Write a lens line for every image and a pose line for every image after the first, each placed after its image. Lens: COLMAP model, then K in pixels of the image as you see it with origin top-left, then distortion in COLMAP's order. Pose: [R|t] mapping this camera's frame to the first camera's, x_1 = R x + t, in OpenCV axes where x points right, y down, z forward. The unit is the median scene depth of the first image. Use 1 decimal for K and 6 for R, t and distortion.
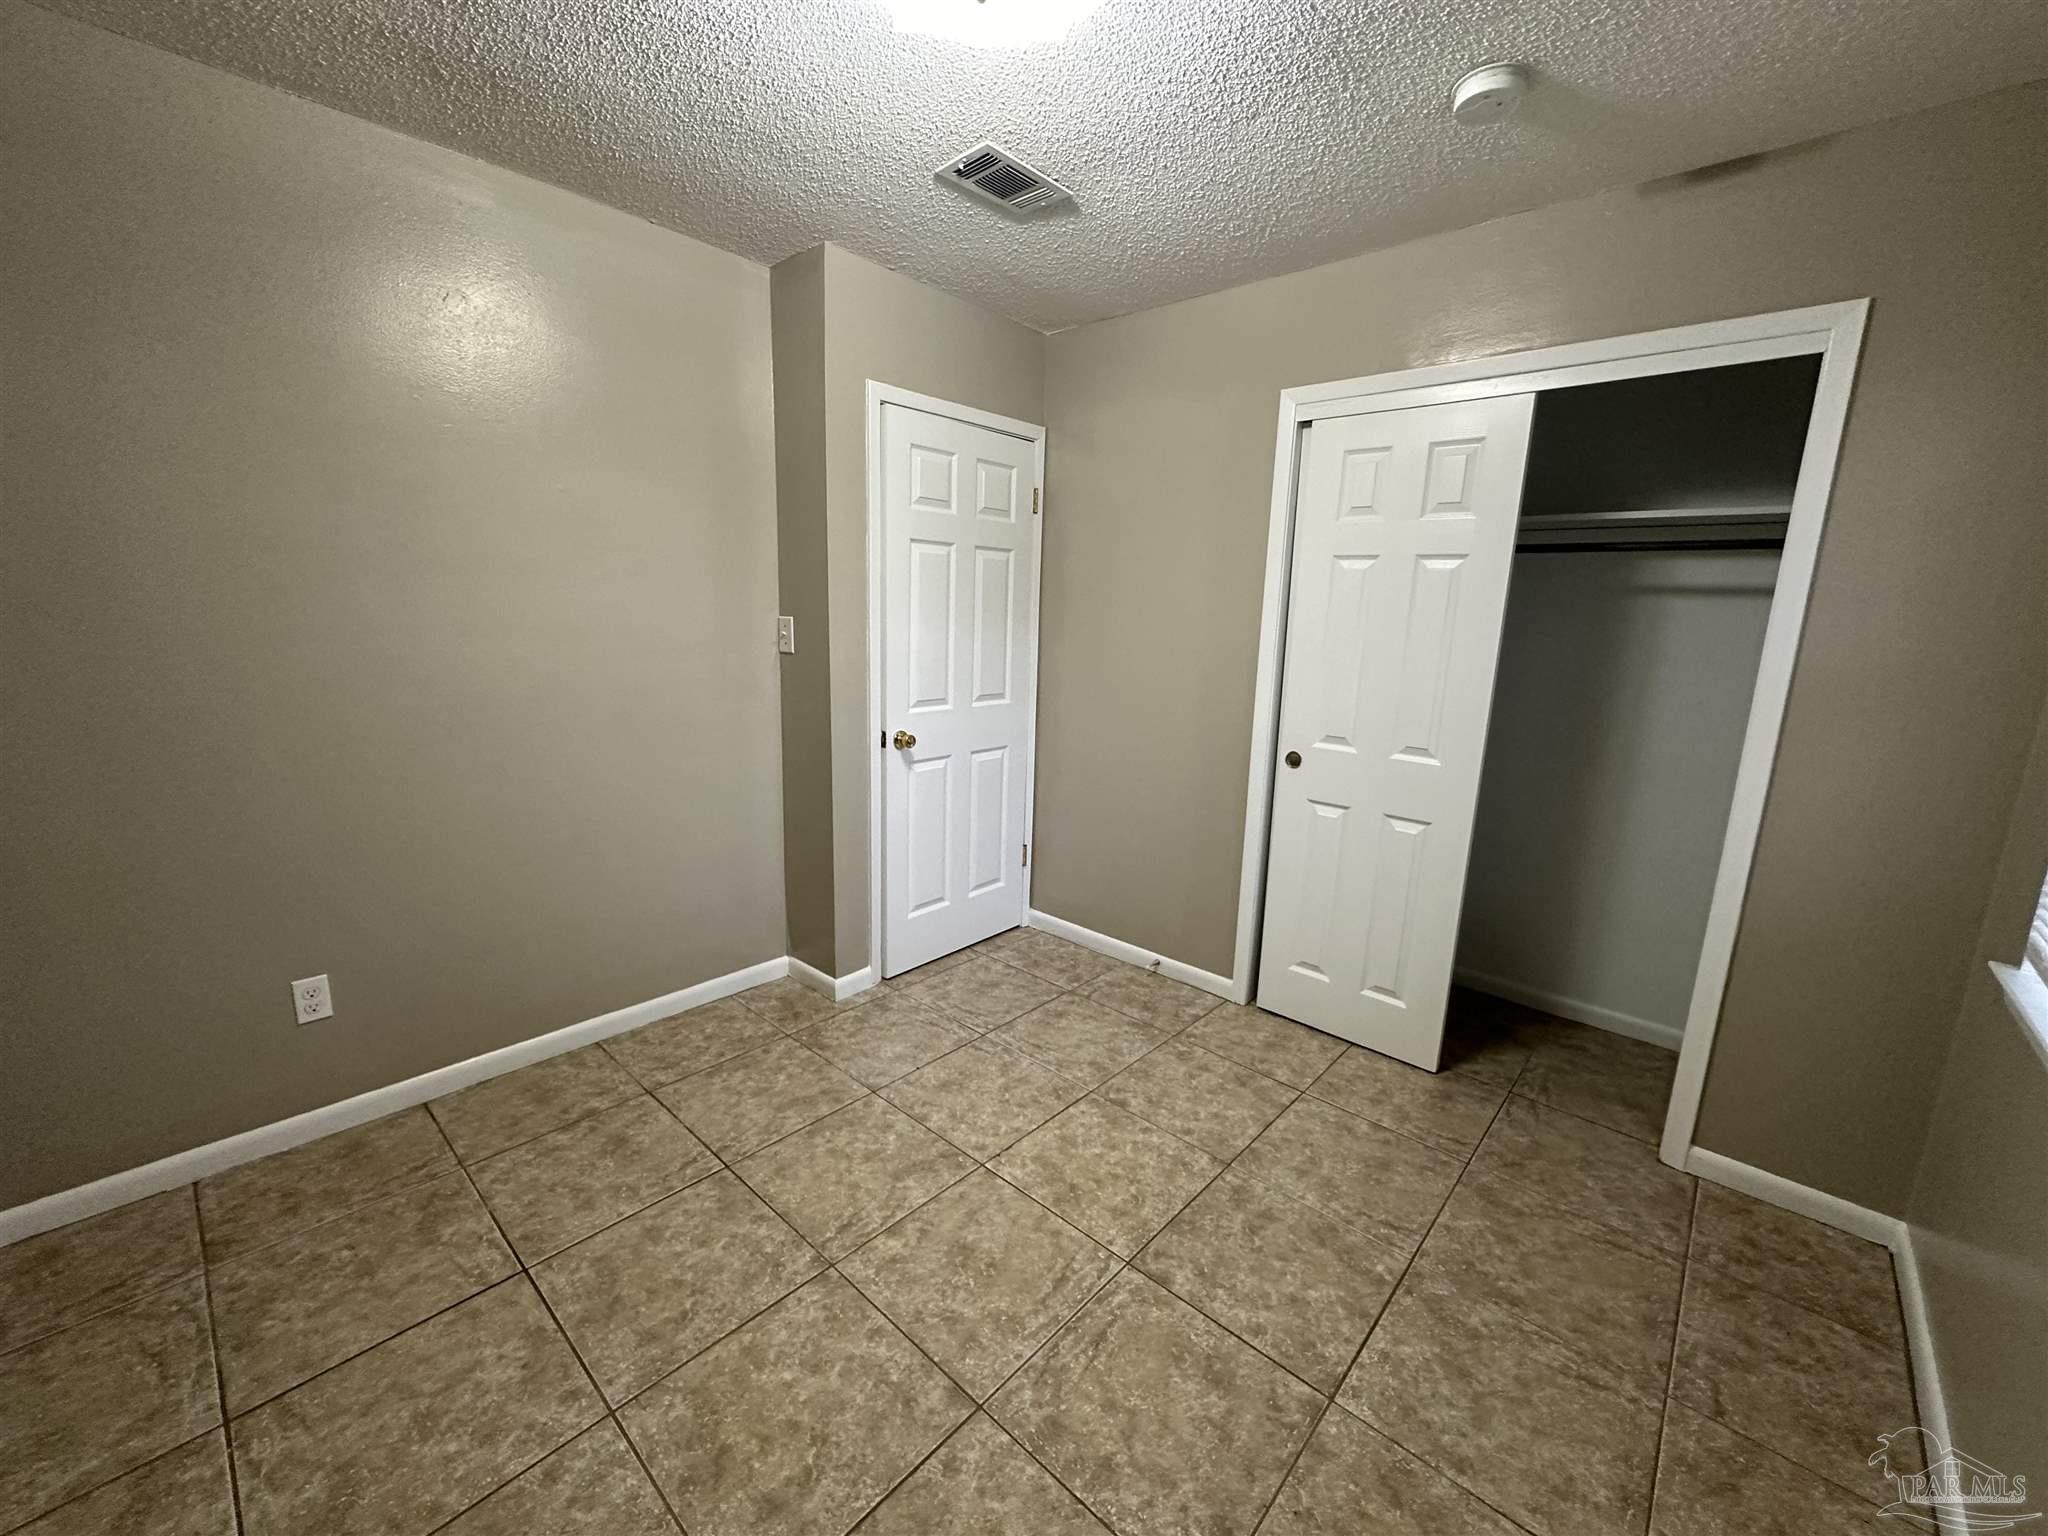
lens RADIAL K [[813.9, 0, 1028.9], [0, 813.9, 766.4], [0, 0, 1]] dist [-0.001927, 0.000382]
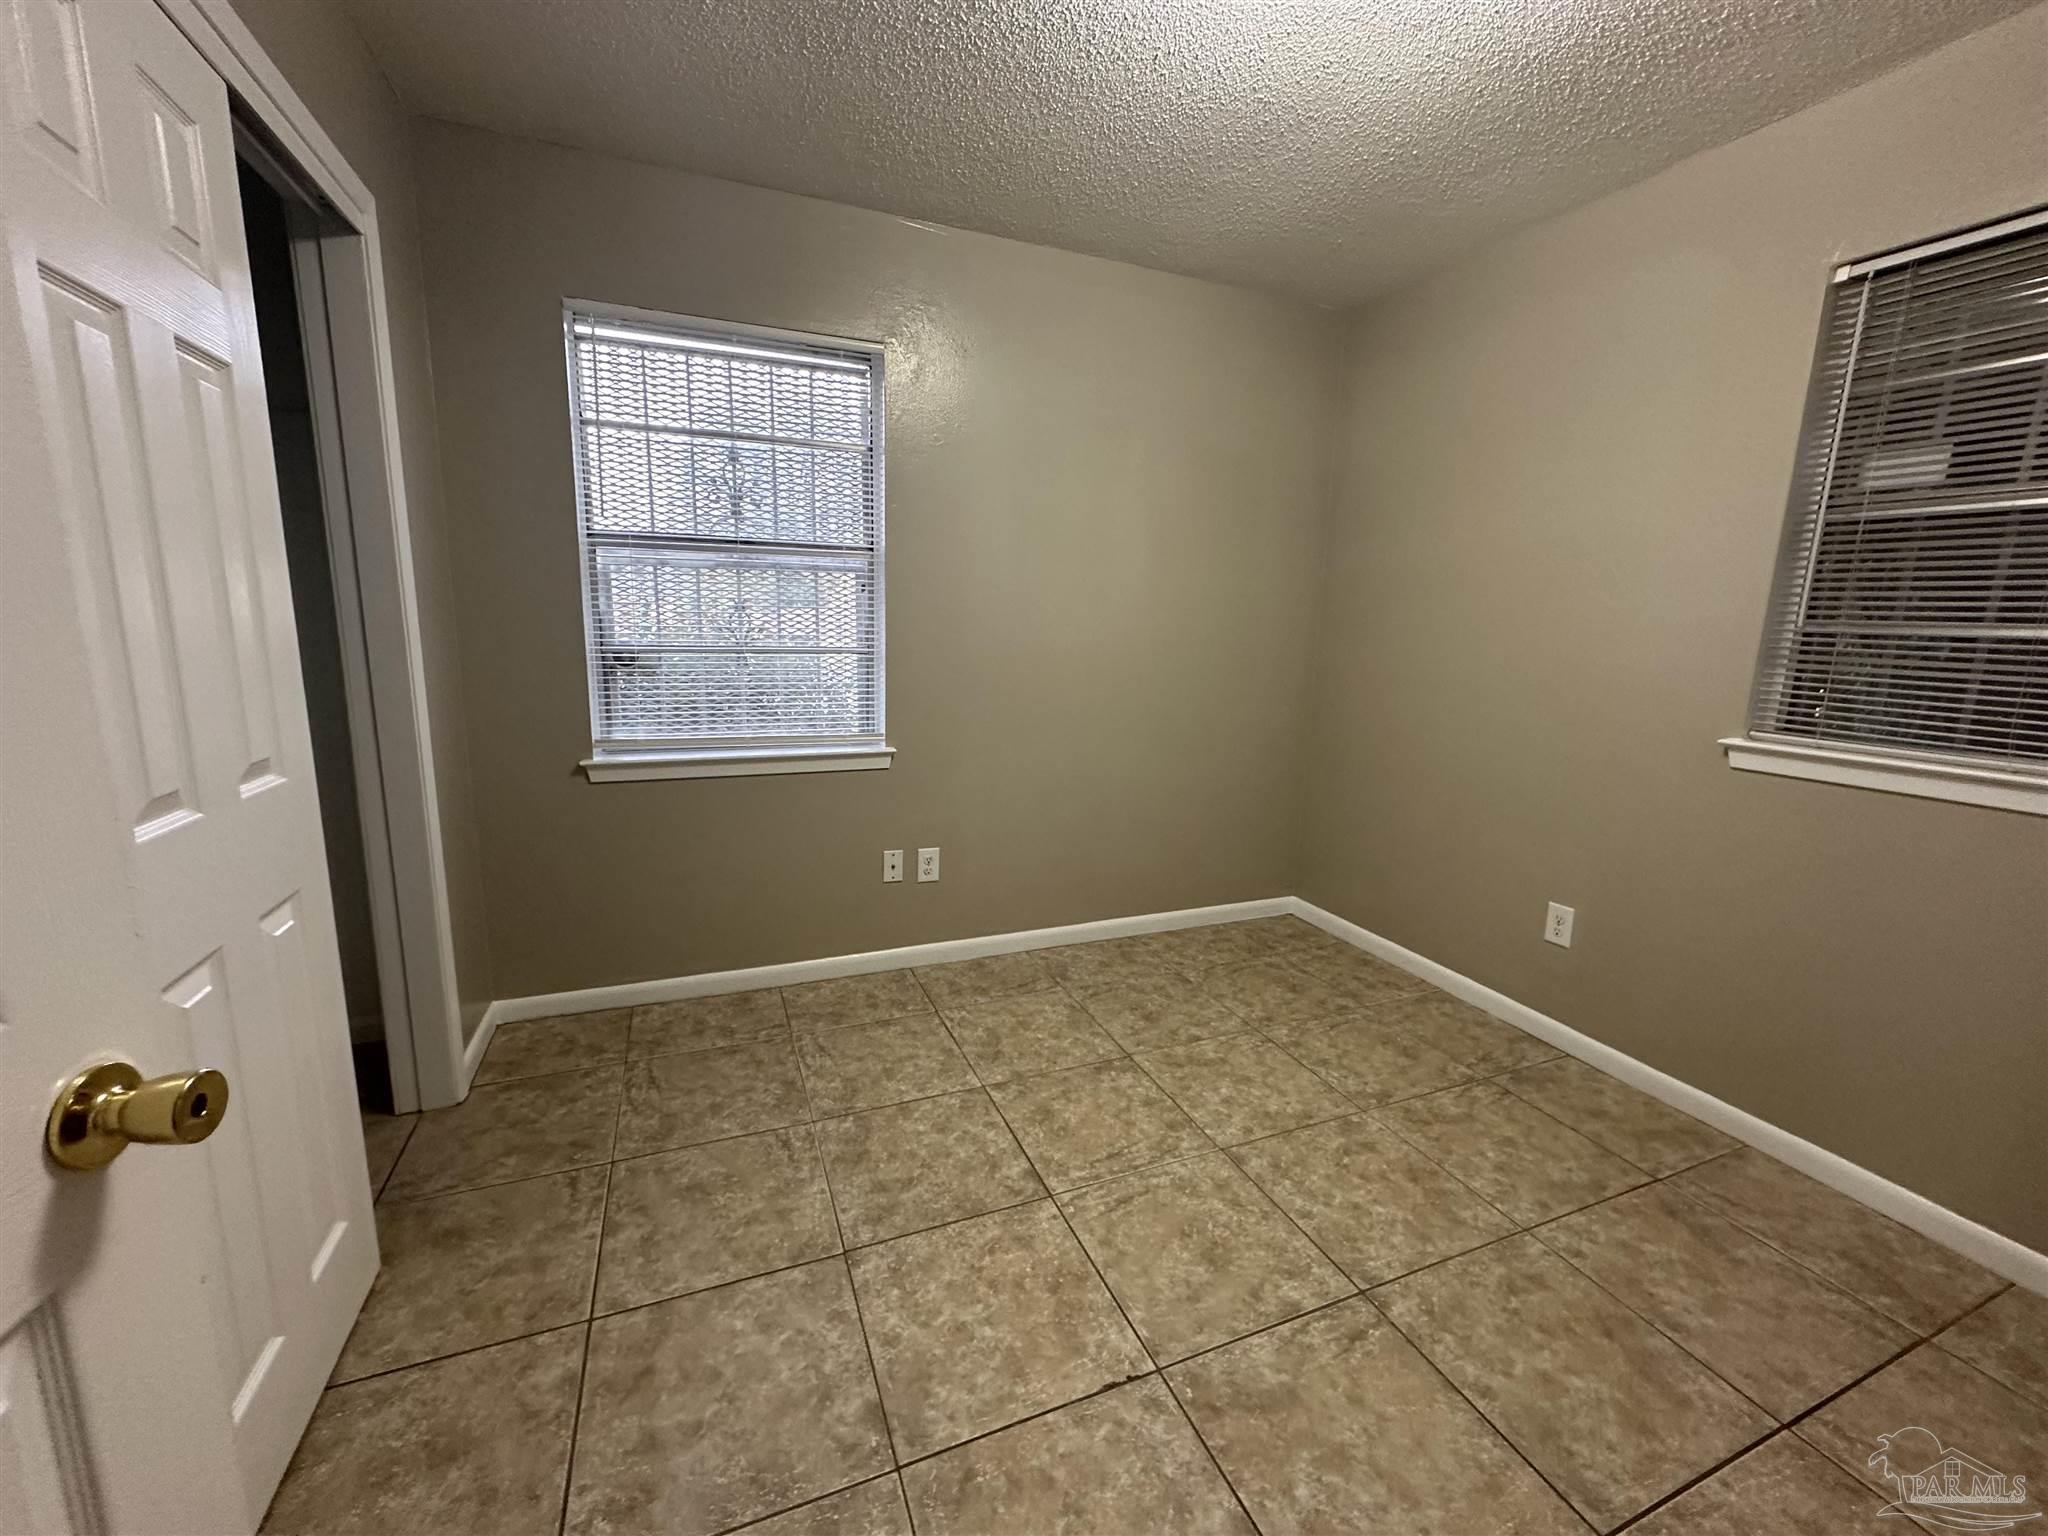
lens RADIAL K [[813.9, 0, 1028.9], [0, 813.9, 766.4], [0, 0, 1]] dist [-0.001927, 0.000382]
pose [[-0.902261, -0.132731, 0.410254, -0.193392], [0.028811, 0.930759, 0.364496, -0.250141], [-0.430228, 0.340690, -0.835963, 1.643173]]
